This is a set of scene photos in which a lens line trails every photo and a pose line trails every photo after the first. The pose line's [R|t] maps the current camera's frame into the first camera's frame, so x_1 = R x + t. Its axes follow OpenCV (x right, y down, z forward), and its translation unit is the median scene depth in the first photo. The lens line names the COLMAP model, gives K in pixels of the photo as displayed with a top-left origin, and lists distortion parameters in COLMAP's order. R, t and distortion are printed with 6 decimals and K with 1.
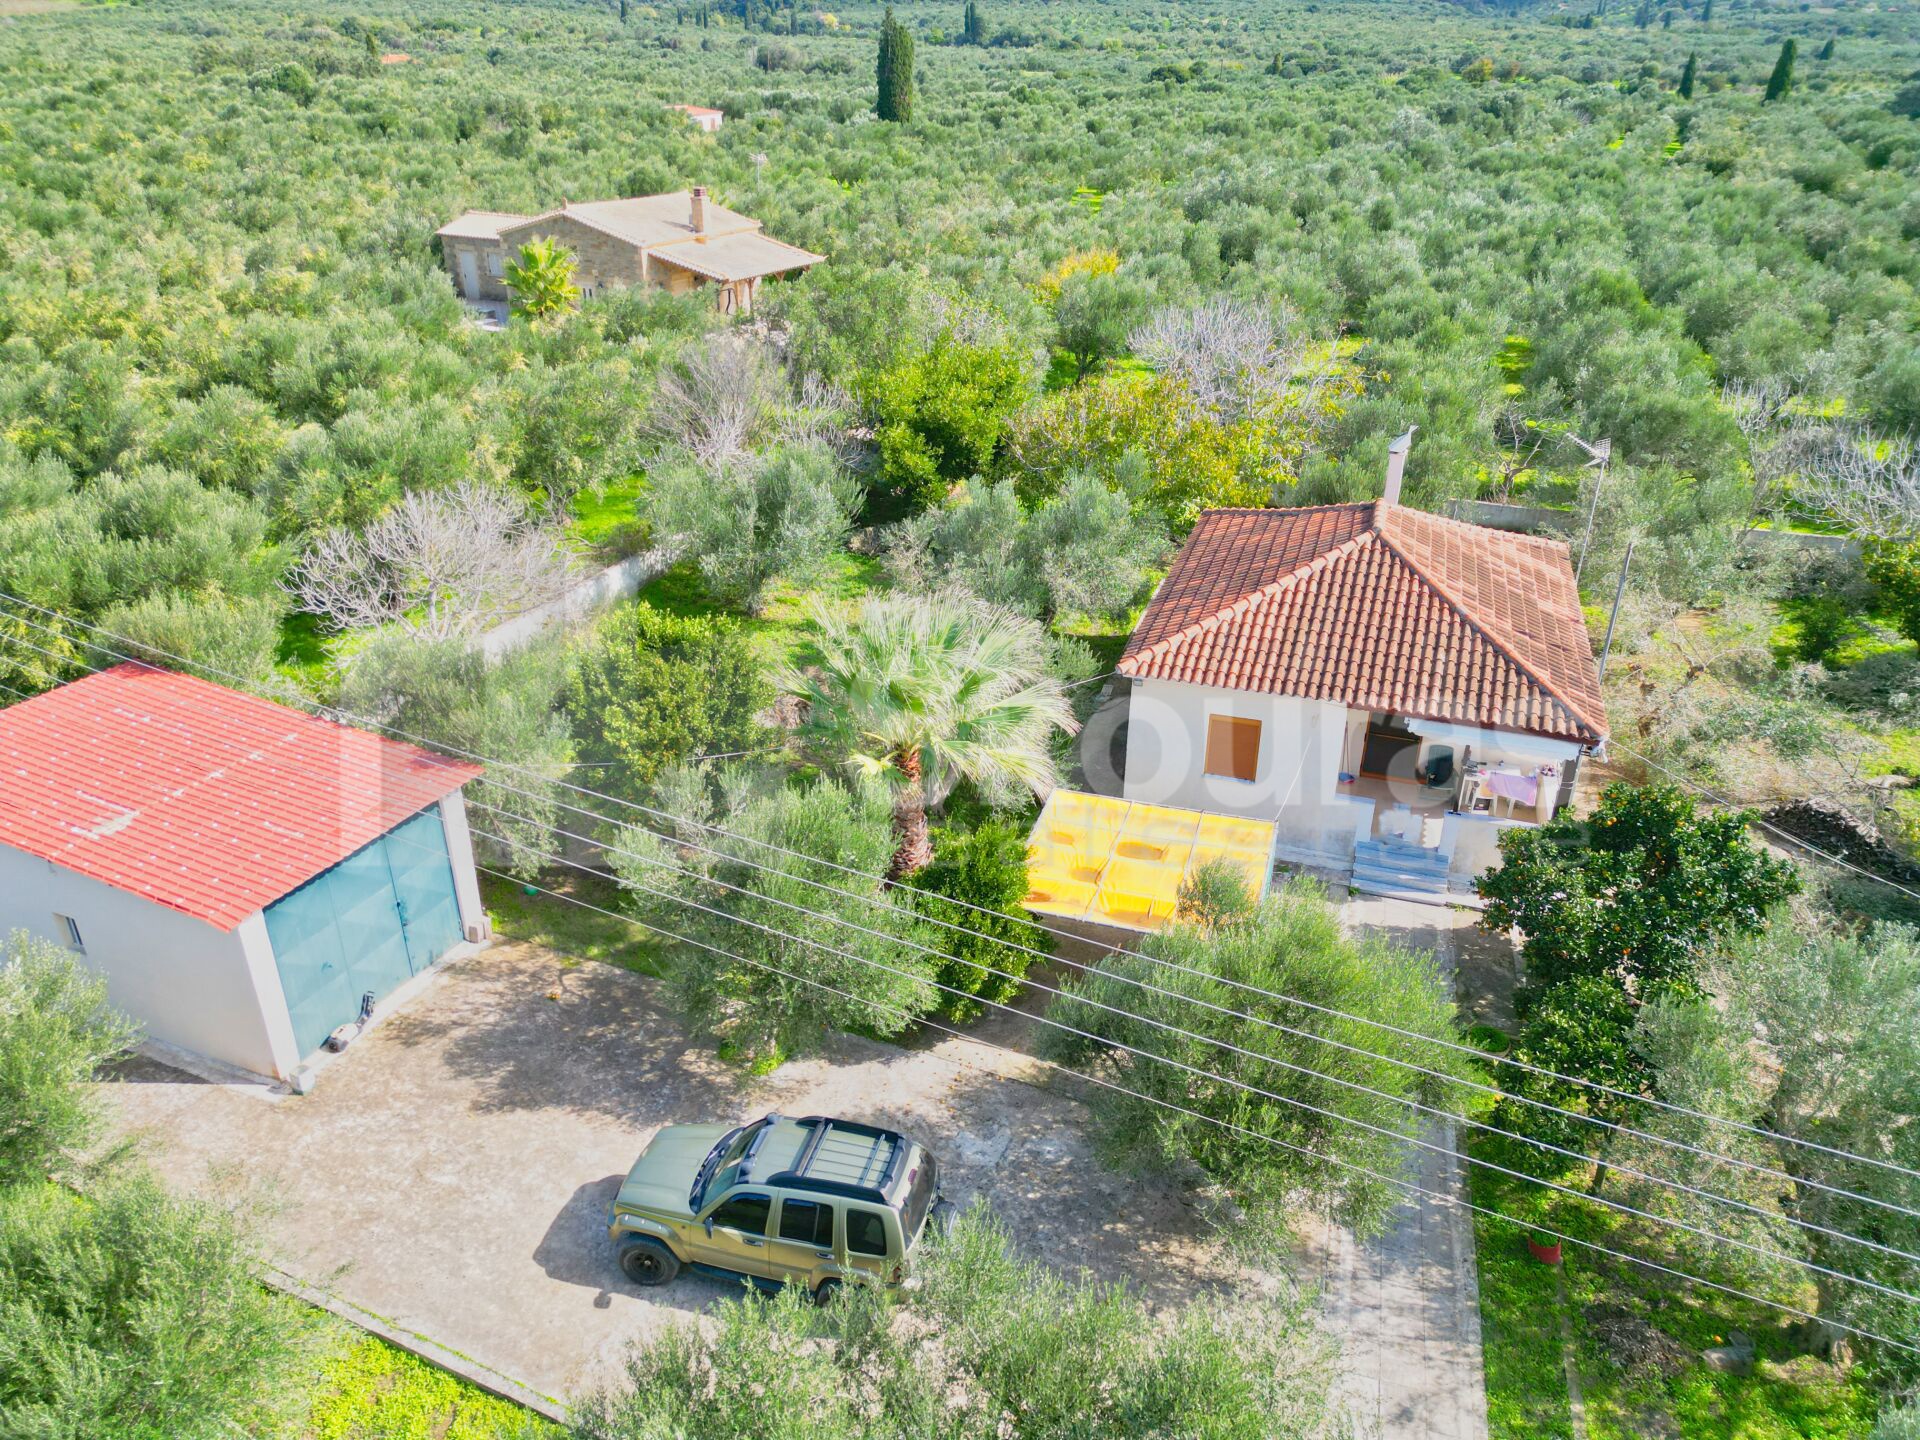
lens RADIAL K [[1339.1, 0, 958.2], [0, 1339.1, 714.4], [0, 0, 1]] dist [0.081670, -0.078236]
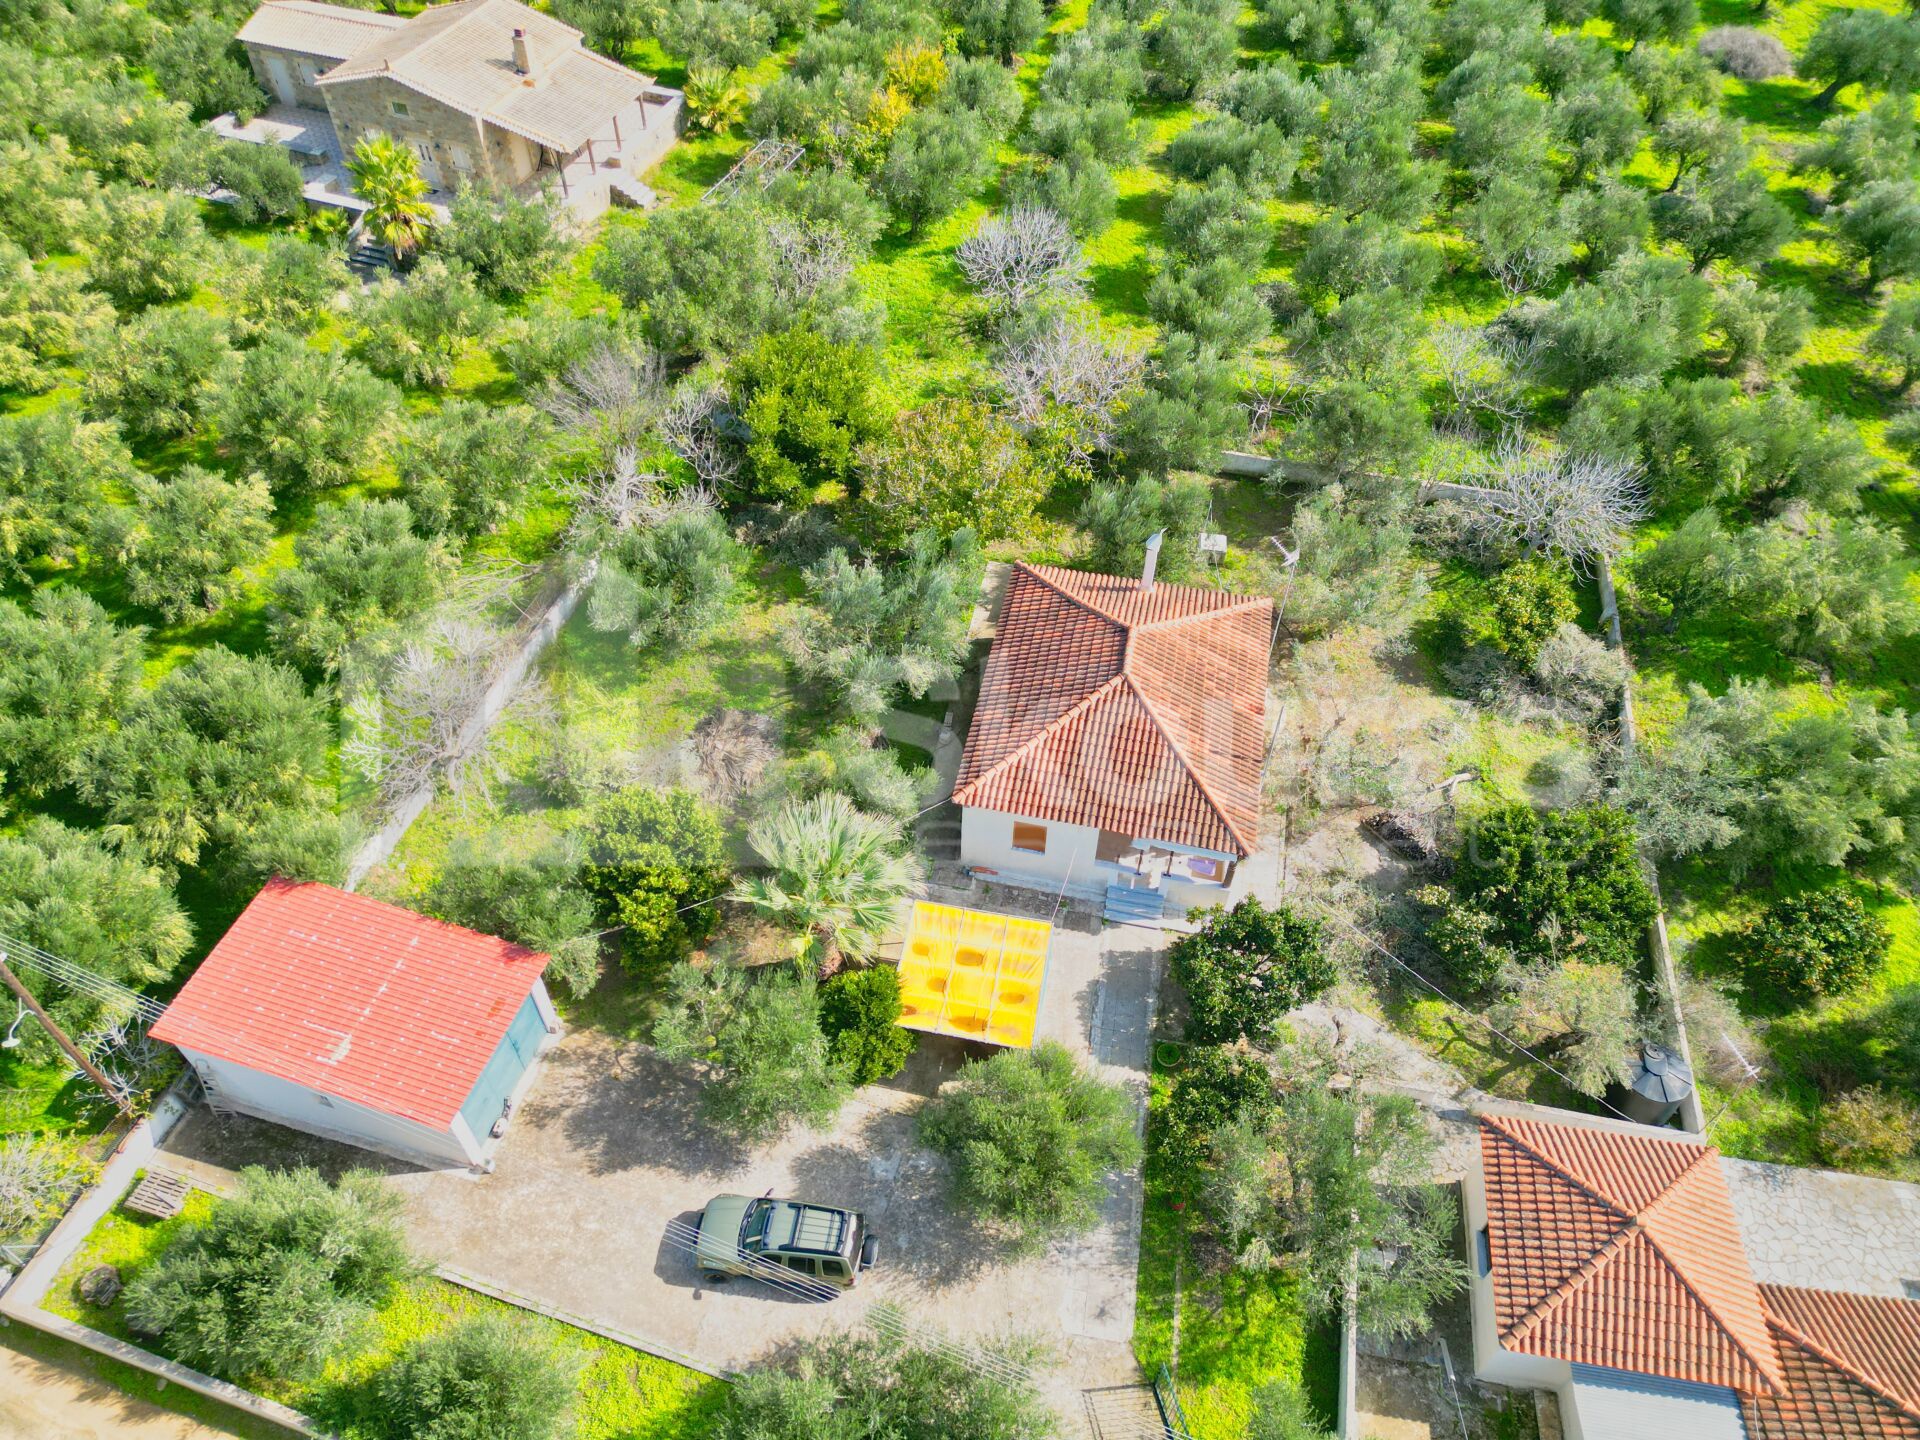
lens RADIAL K [[1339.1, 0, 958.2], [0, 1339.1, 714.4], [0, 0, 1]] dist [0.081670, -0.078236]
pose [[0.993174, -0.081971, 0.082978, 0.012018], [0.044751, 0.924762, 0.377907, -0.799566], [-0.107712, -0.371614, 0.922118, -0.395332]]
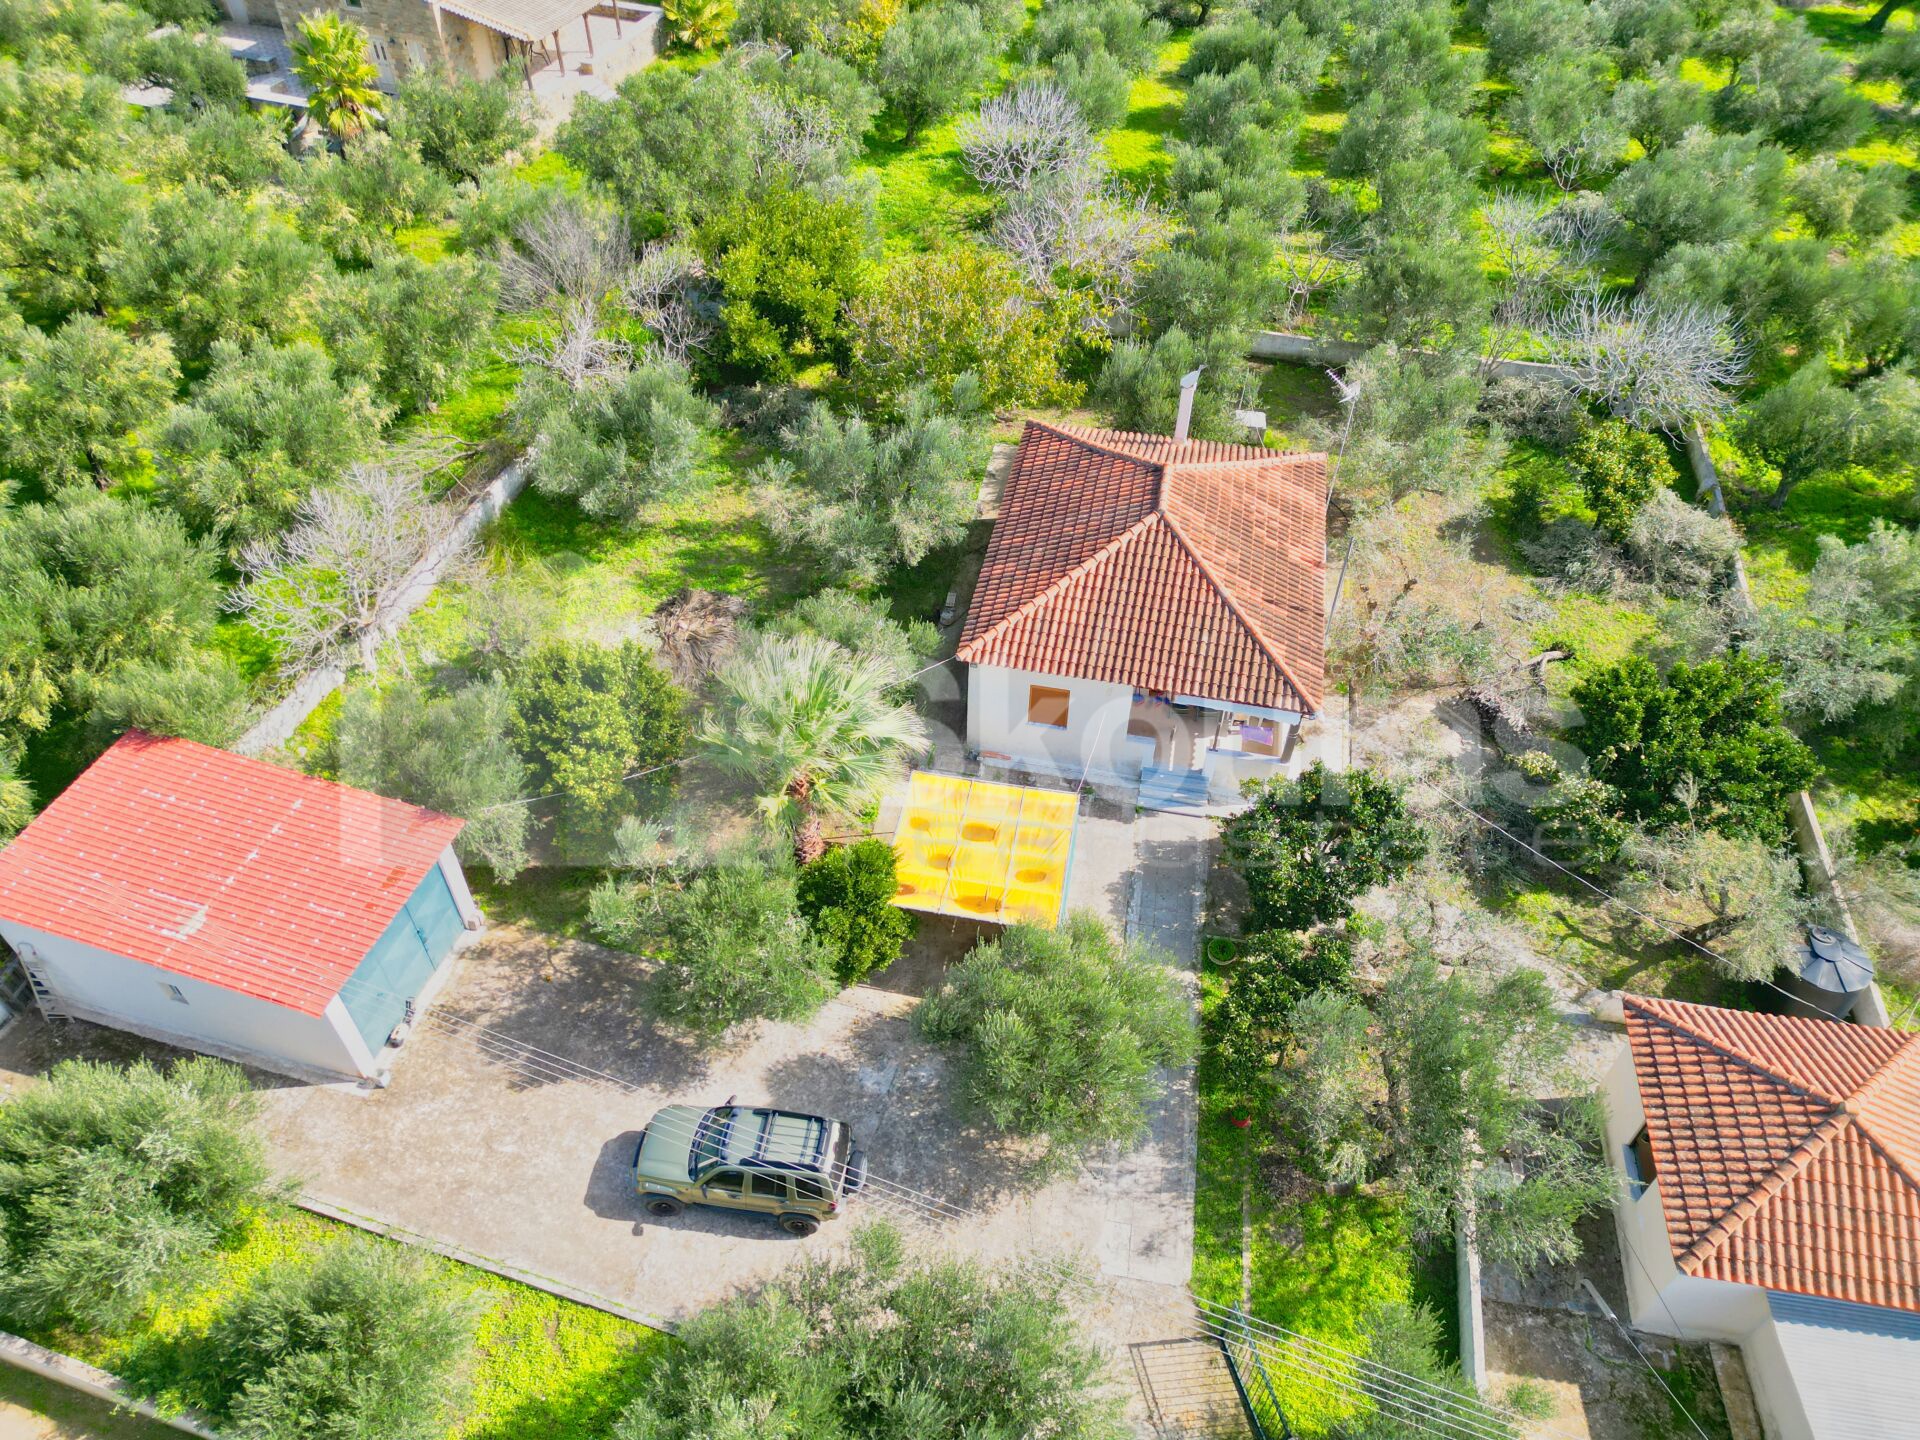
lens RADIAL K [[1339.1, 0, 958.2], [0, 1339.1, 714.4], [0, 0, 1]] dist [0.081670, -0.078236]
pose [[0.992680, -0.081824, 0.088830, 0.006582], [0.048690, 0.944235, 0.325653, -0.454034], [-0.110522, -0.318944, 0.941307, -0.222608]]
